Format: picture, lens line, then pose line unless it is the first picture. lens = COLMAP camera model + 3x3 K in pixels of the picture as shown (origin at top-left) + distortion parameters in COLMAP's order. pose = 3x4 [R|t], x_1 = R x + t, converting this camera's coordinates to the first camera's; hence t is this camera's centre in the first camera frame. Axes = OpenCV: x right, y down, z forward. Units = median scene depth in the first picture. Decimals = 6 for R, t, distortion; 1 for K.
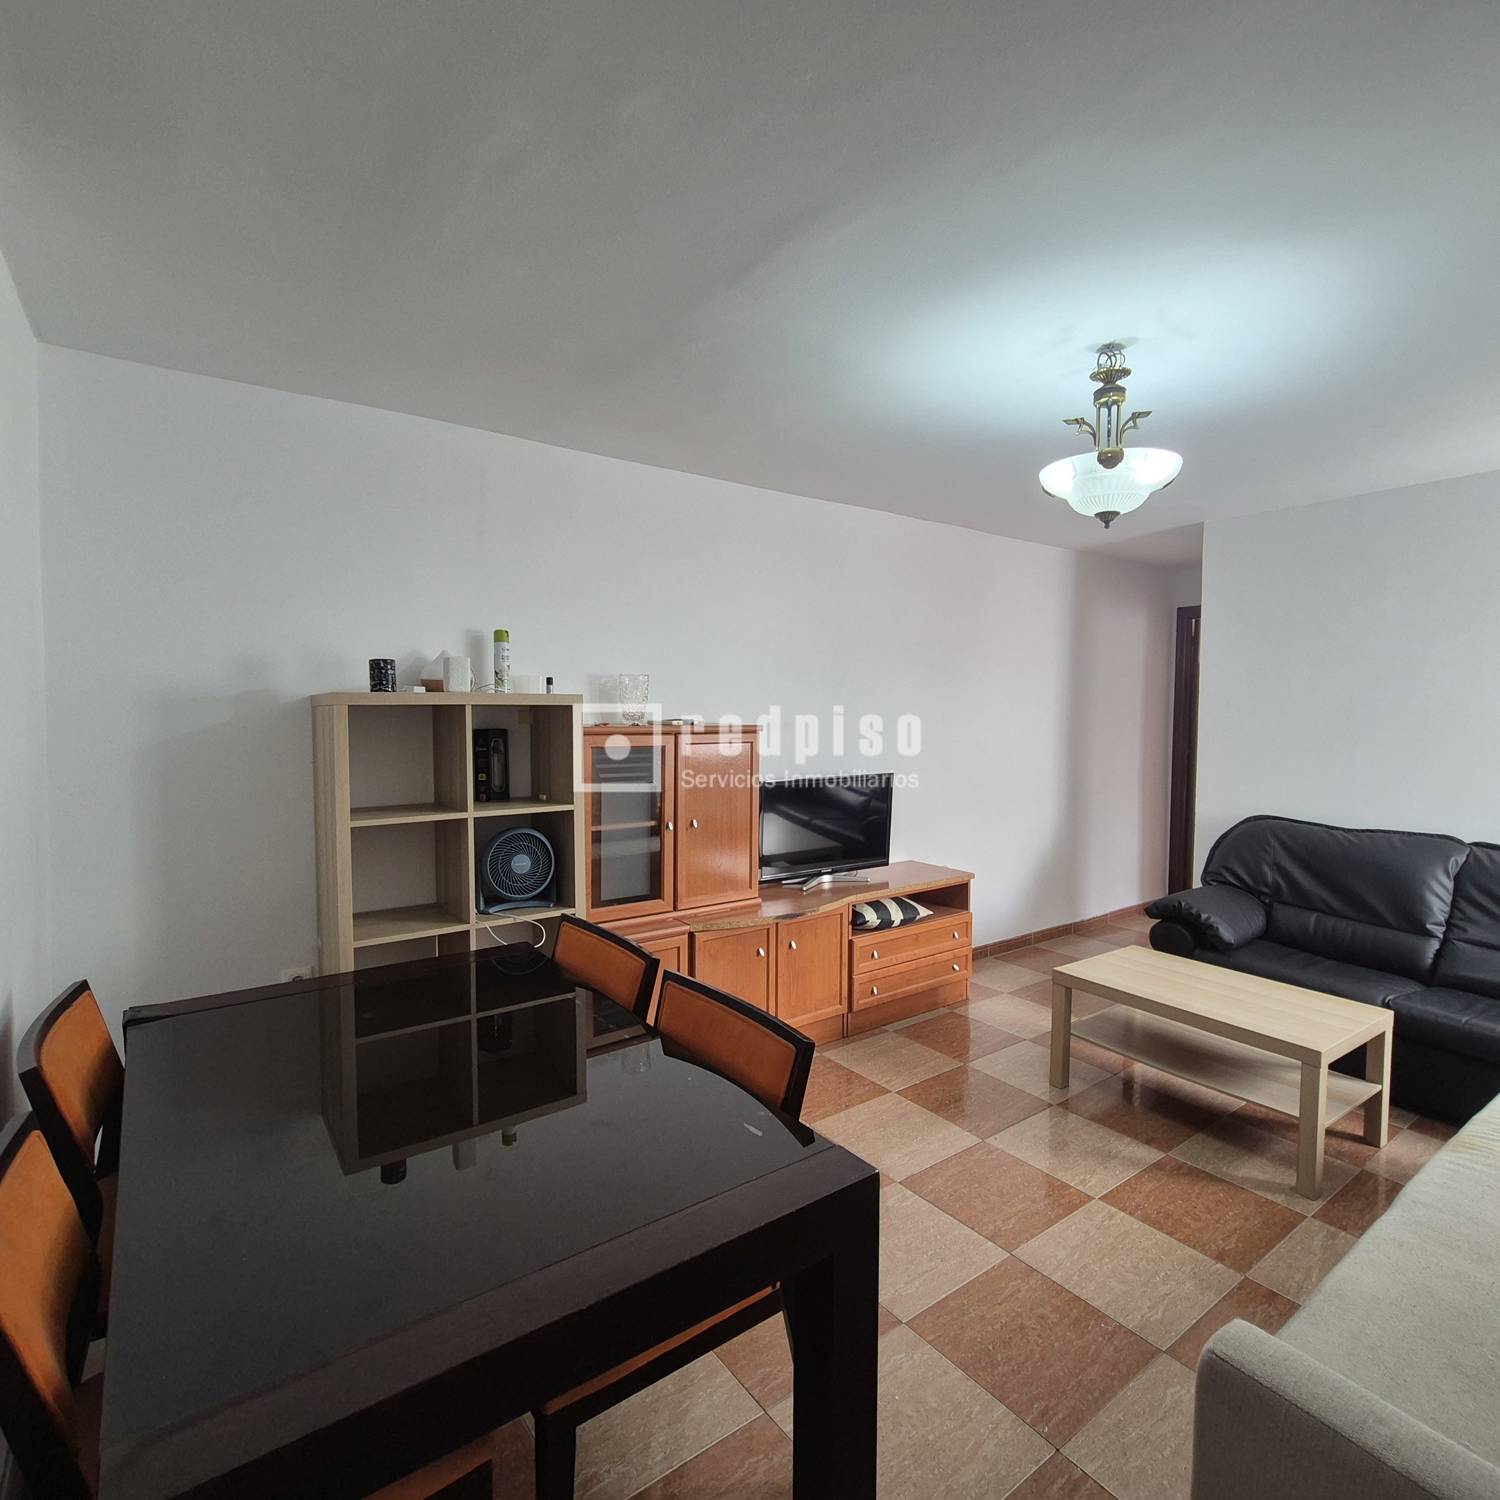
lens RADIAL K [[822.2, 0, 752.8], [0, 822.2, 755.7], [0, 0, 1]] dist [-0.004182, 0.003345]
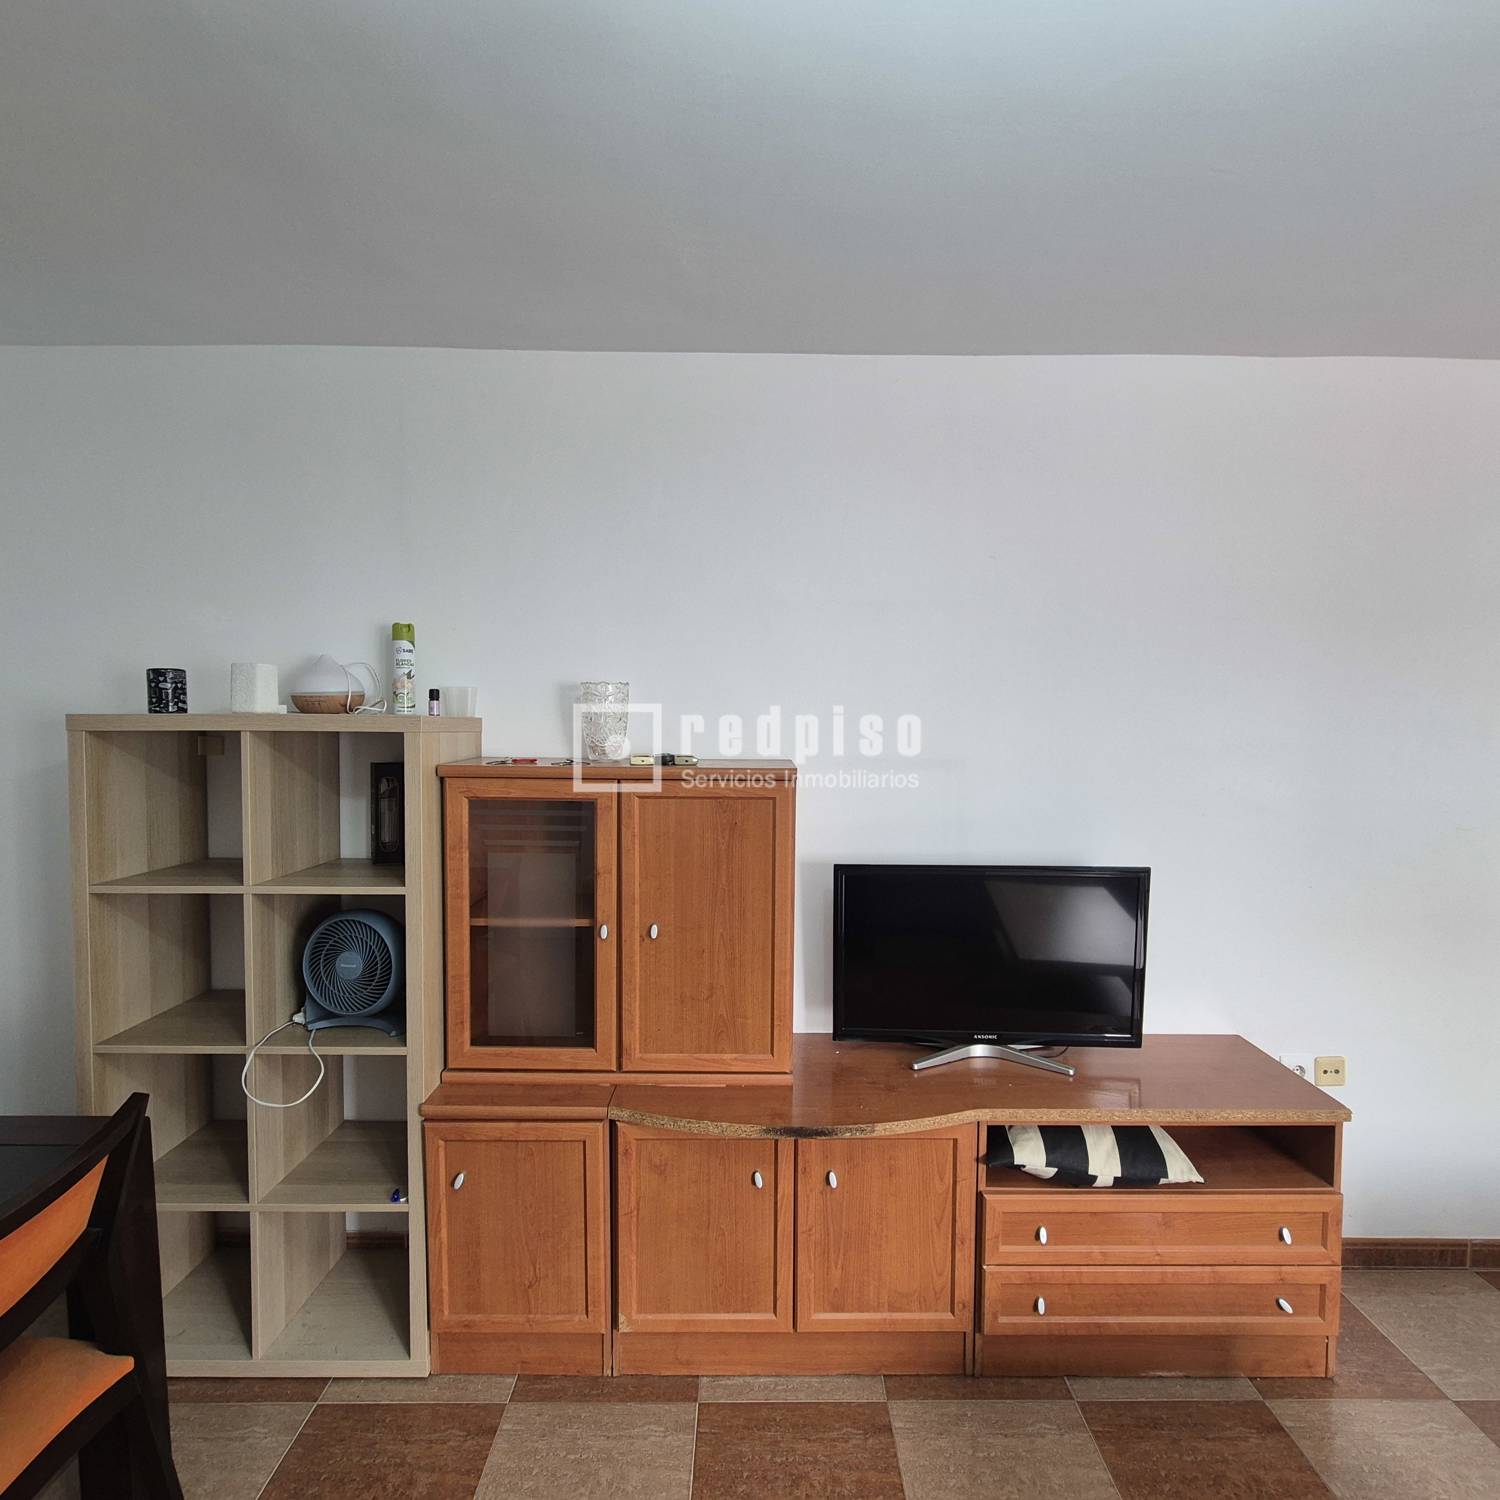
lens RADIAL K [[822.2, 0, 740.8], [0, 822.2, 756.3], [0, 0, 1]] dist [-0.004182, 0.003345]
pose [[0.809979, 0.034490, -0.585444, 0.310170], [-0.038023, 0.999257, 0.006263, -0.047921], [0.585225, 0.017187, 0.810689, 0.533770]]
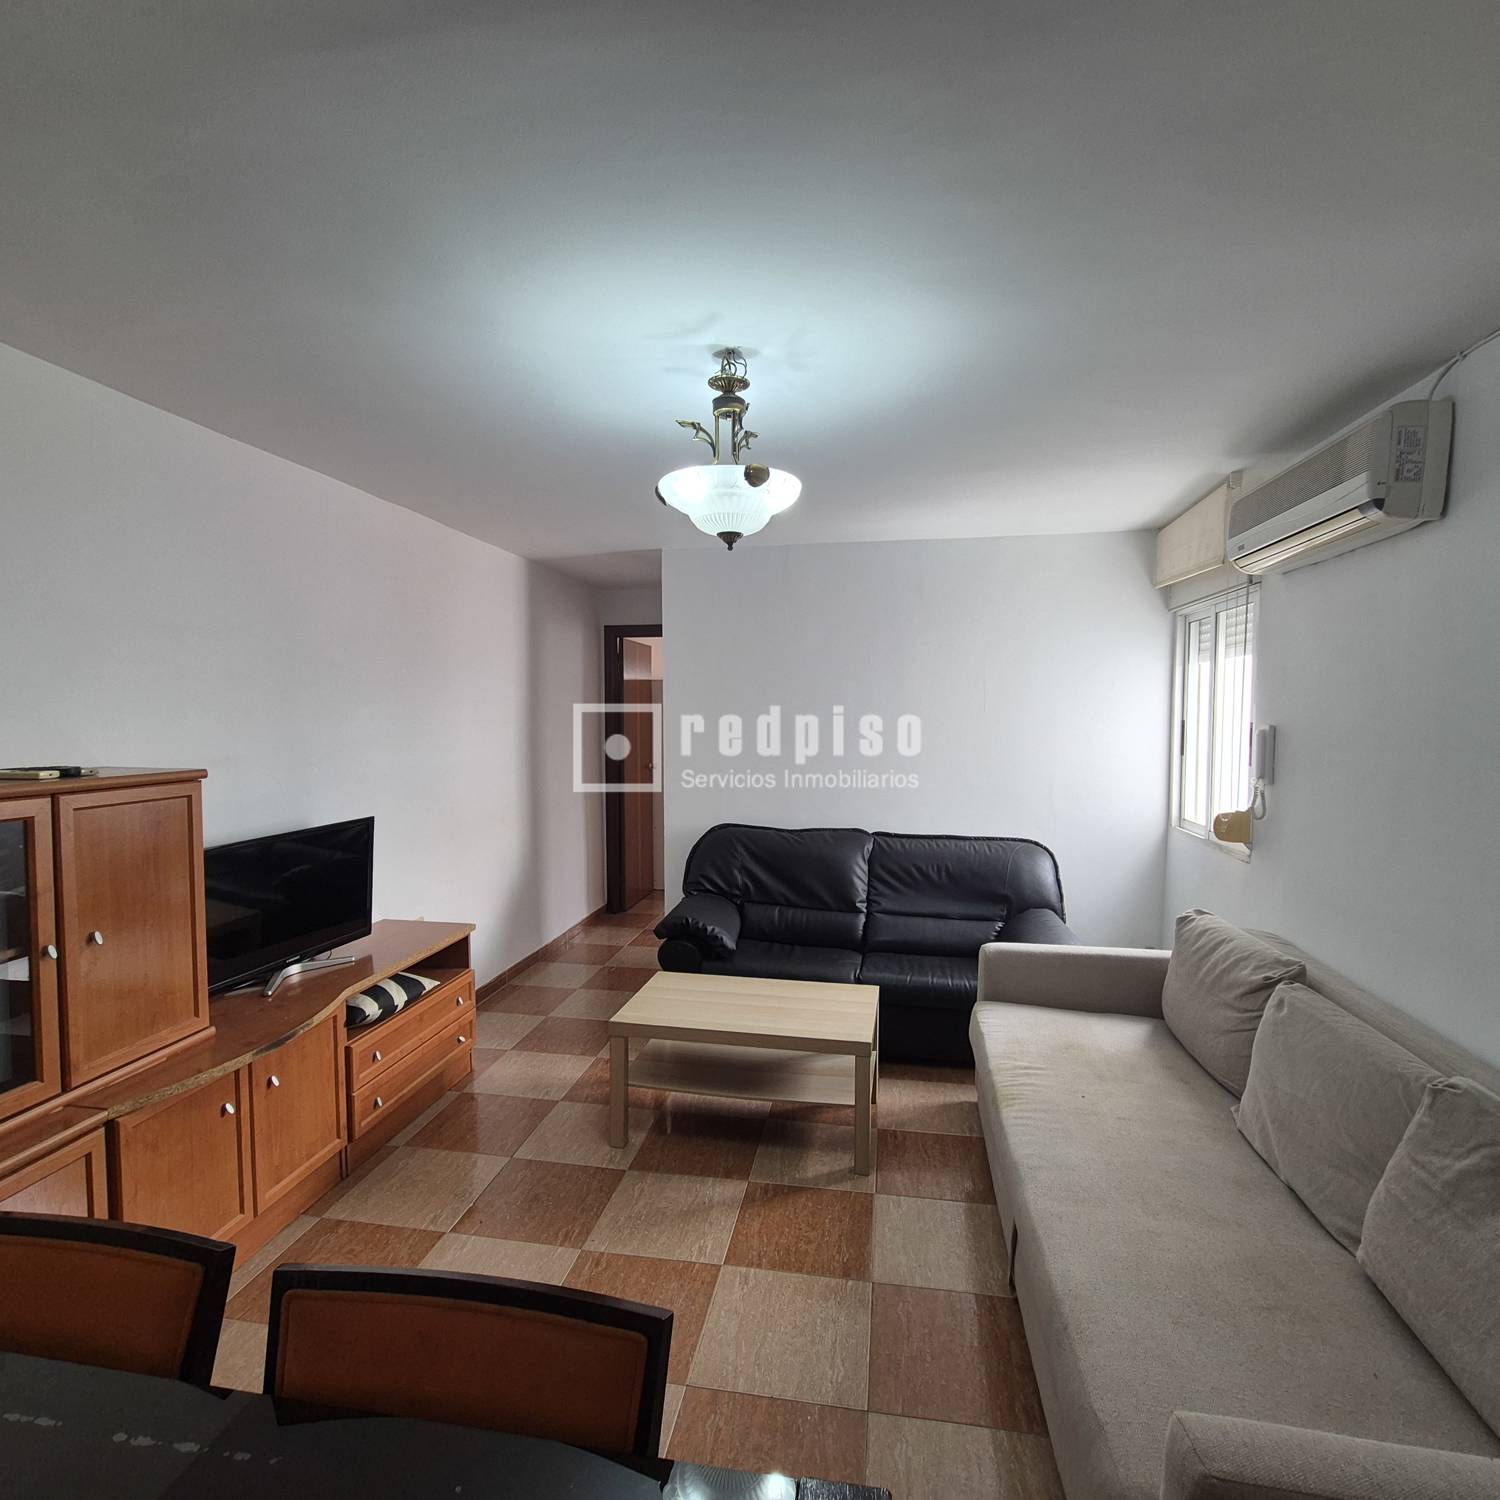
lens RADIAL K [[822.2, 0, 755.6], [0, 822.2, 759.8], [0, 0, 1]] dist [-0.004182, 0.003345]
pose [[0.716727, -0.044007, 0.695964, -0.133424], [0.041989, 0.998919, 0.019921, -0.039506], [-0.696089, 0.014945, 0.717800, 0.214703]]
